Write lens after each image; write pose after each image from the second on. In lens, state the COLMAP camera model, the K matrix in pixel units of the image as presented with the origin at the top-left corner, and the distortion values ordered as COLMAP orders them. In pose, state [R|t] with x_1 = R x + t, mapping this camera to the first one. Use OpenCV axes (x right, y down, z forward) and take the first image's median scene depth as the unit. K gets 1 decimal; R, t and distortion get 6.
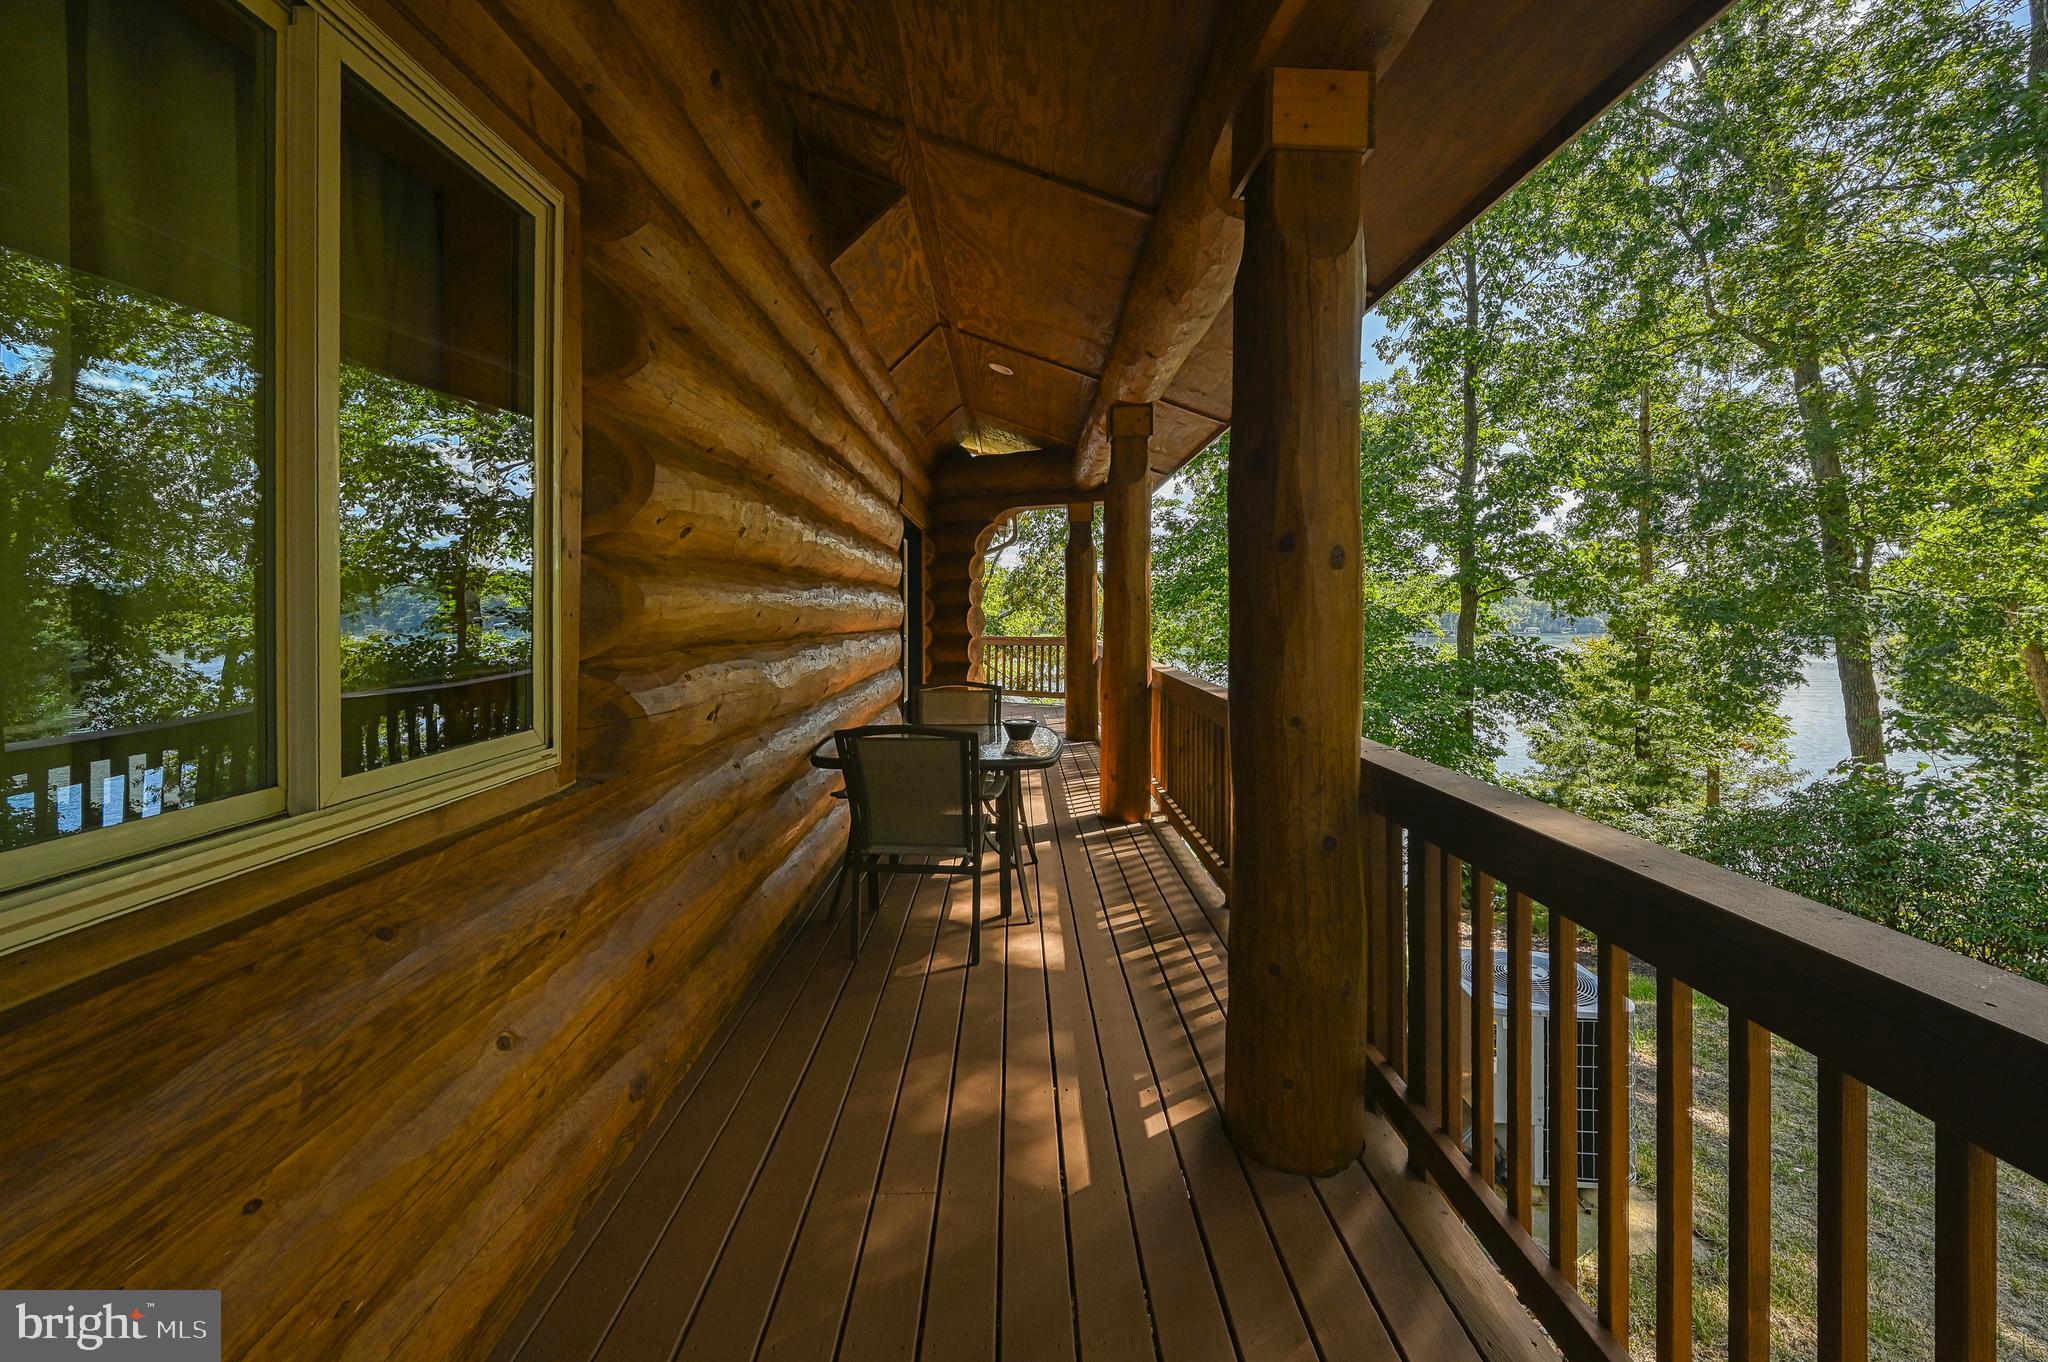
lens RADIAL K [[854.5, 0, 1016.1], [0, 854.5, 610.4], [0, 0, 1]] dist [-0.001427, -0.000036]
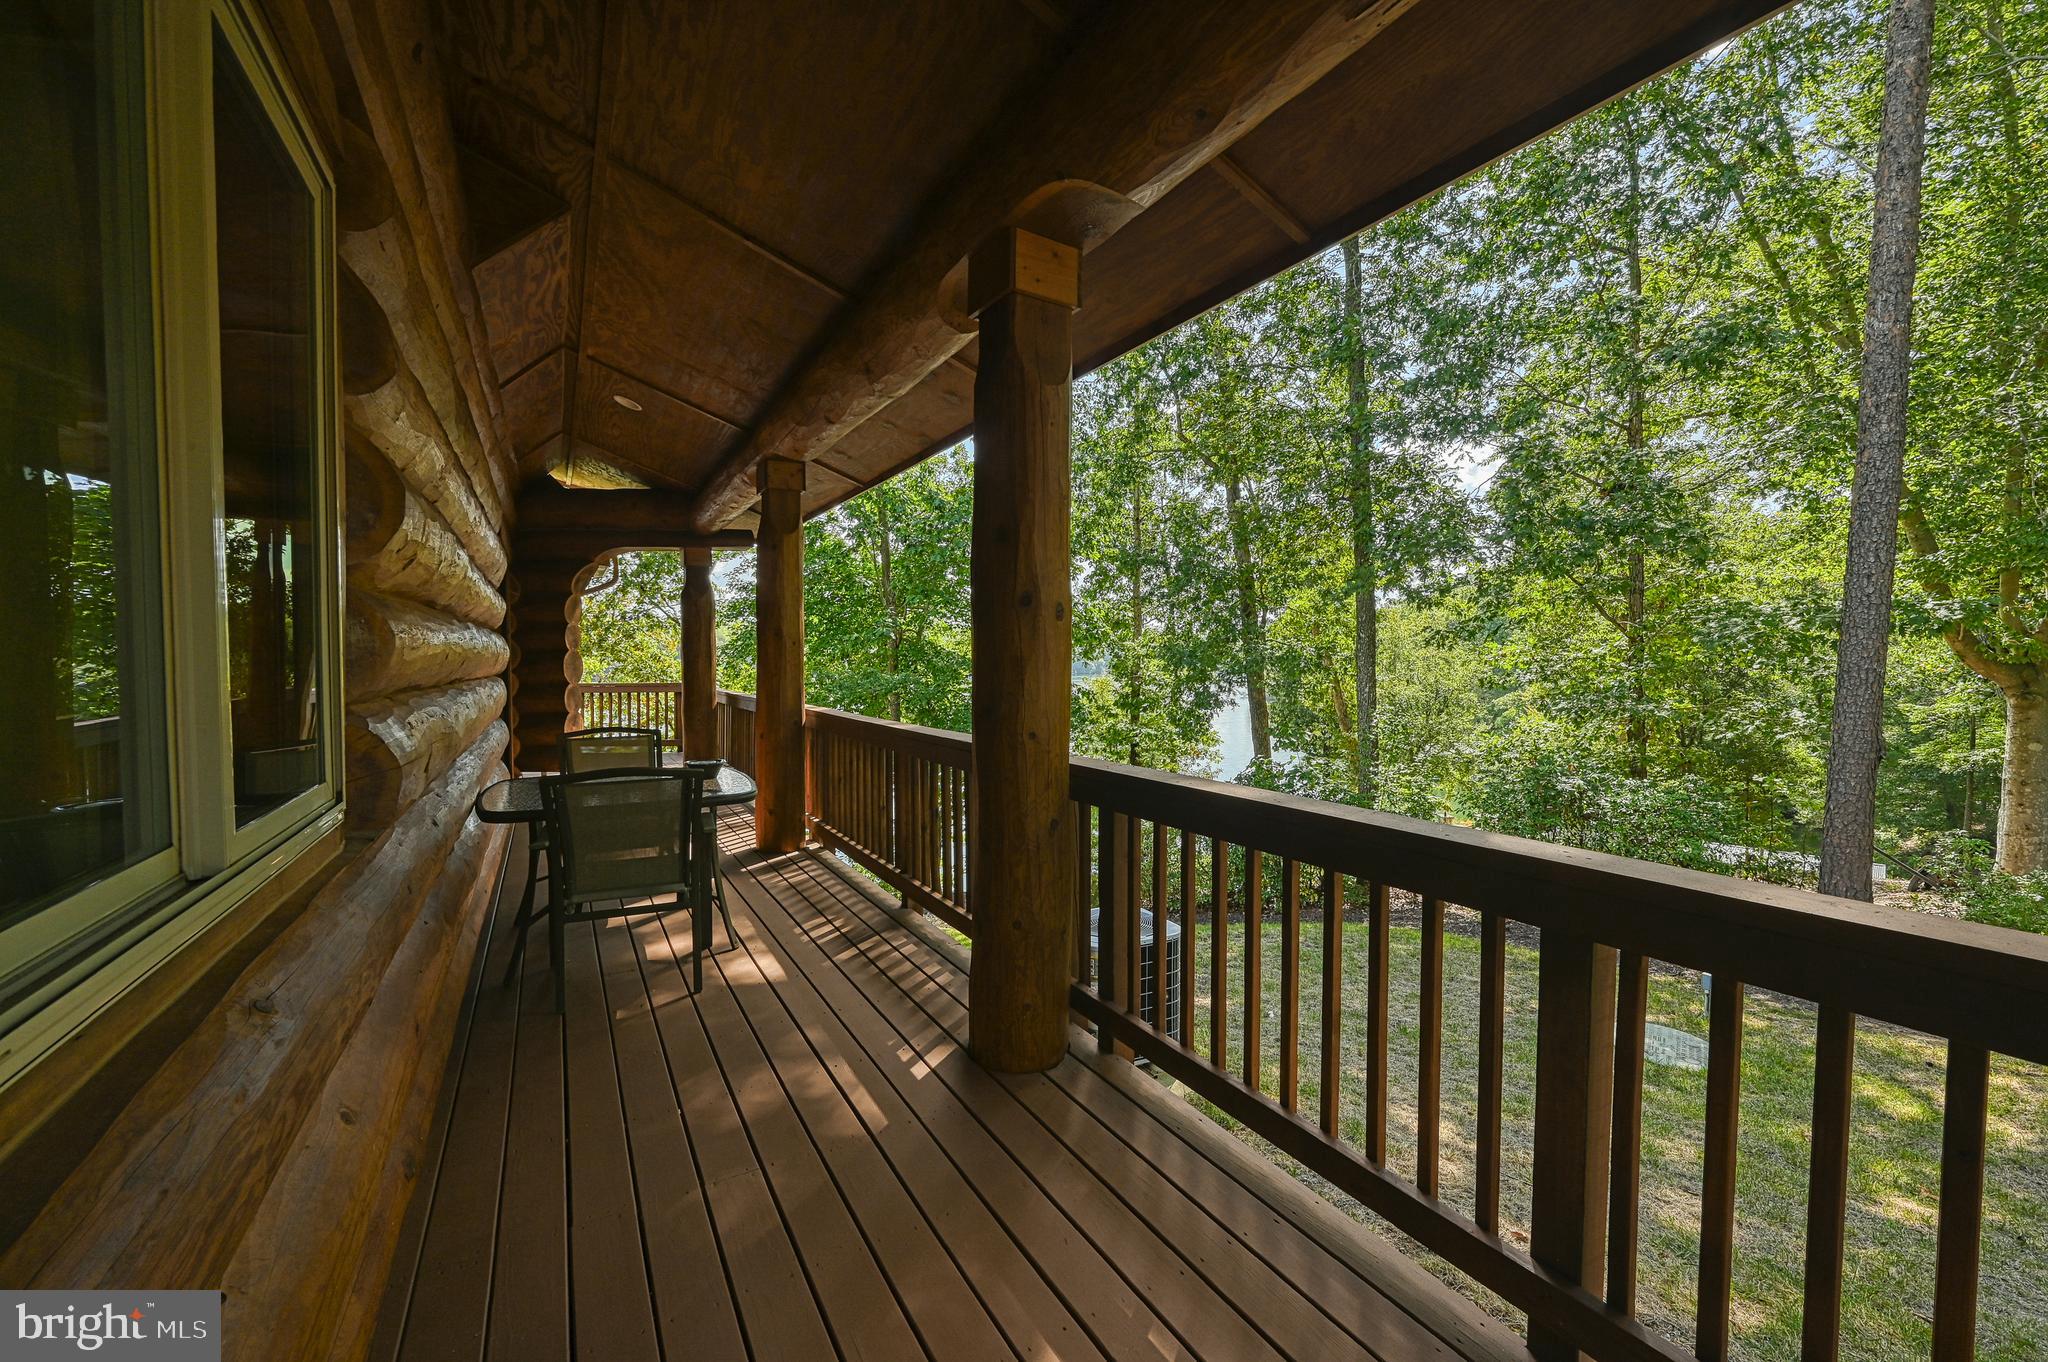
lens RADIAL K [[820.7, 0, 1024.0], [0, 820.7, 681.0], [0, 0, 1]] dist [-0.000691, -0.000035]
pose [[0.866668, -0.015942, 0.498631, -0.125566], [0.001155, 0.999551, 0.029950, 0.003147], [-0.498884, -0.025381, 0.866297, -0.036406]]
